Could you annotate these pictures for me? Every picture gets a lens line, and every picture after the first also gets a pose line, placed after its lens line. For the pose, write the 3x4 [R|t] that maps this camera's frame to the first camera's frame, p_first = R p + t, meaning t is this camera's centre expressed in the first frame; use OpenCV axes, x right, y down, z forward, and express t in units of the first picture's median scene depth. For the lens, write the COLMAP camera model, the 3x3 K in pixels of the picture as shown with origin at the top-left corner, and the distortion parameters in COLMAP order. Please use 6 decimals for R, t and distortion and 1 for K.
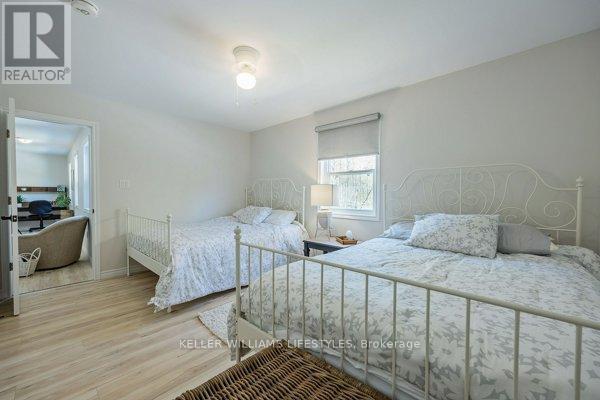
lens RADIAL K [[239.9, 0, 299.3], [0, 239.9, 198.8], [0, 0, 1]] dist [-0.001271, -0.000014]
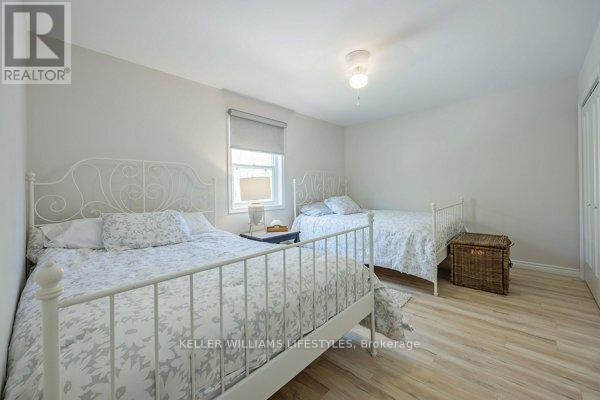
lens RADIAL K [[237.8, 0, 298.3], [0, 237.8, 188.0], [0, 0, 1]] dist [-0.001004, -0.000104]
pose [[0.028526, -0.009515, 0.999548, -0.911293], [0.021690, 0.999725, 0.008898, -0.022707], [-0.999358, 0.021426, 0.028725, 0.875814]]
